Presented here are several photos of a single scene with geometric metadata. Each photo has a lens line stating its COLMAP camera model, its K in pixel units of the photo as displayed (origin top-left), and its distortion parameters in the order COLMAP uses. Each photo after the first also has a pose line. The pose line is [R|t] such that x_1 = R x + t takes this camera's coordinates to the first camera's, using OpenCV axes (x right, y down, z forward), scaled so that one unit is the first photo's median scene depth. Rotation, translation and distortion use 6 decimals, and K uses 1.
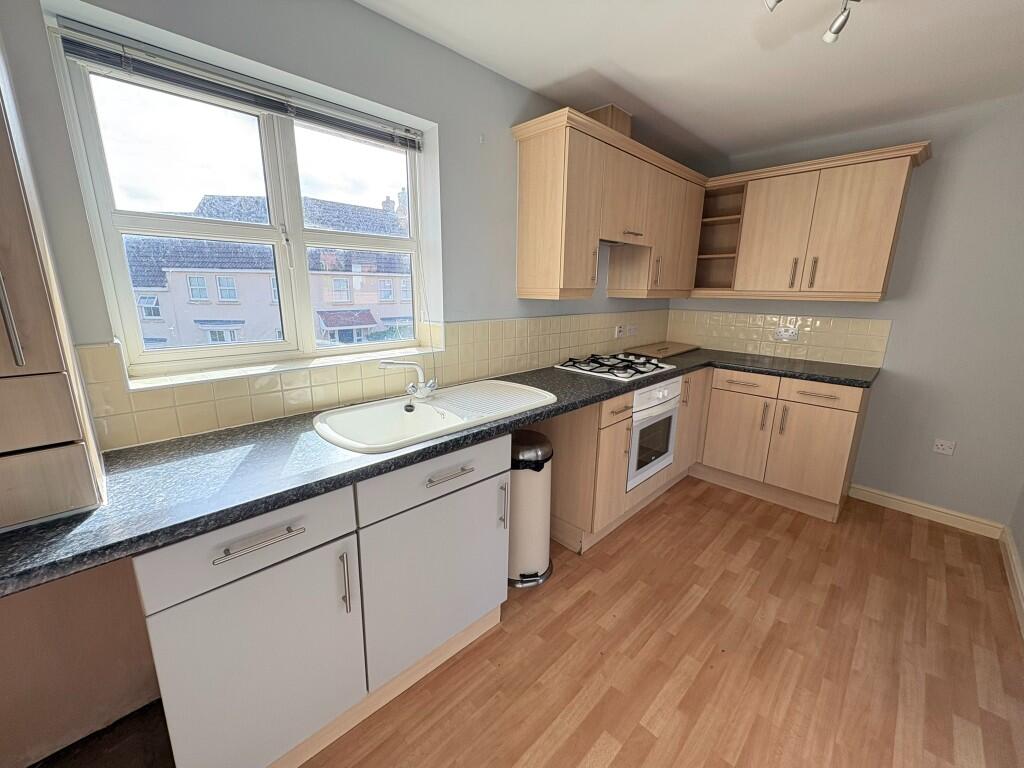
lens RADIAL K [[407.1, 0, 517.6], [0, 407.1, 379.6], [0, 0, 1]] dist [0.001556, 0.000240]
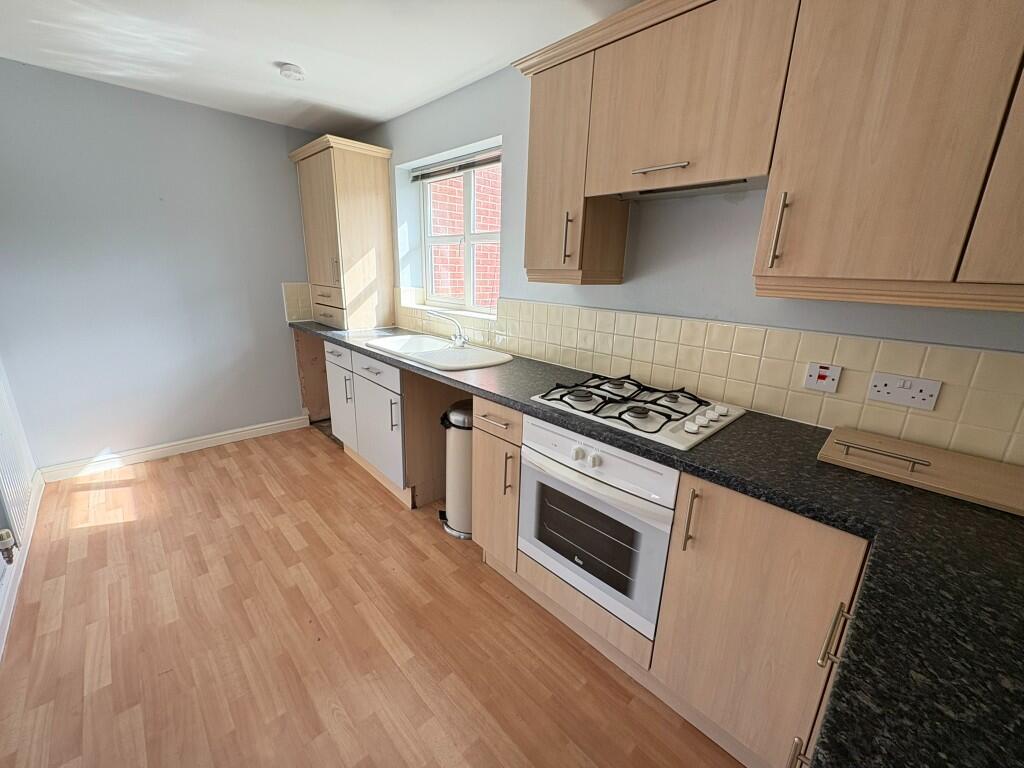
lens RADIAL K [[407.1, 0, 517.3], [0, 407.1, 387.6], [0, 0, 1]] dist [0.001556, 0.000240]
pose [[-0.009320, 0.262923, -0.964772, 1.316108], [-0.249660, 0.933647, 0.256852, -0.269588], [0.968289, 0.243258, 0.056940, 1.292295]]
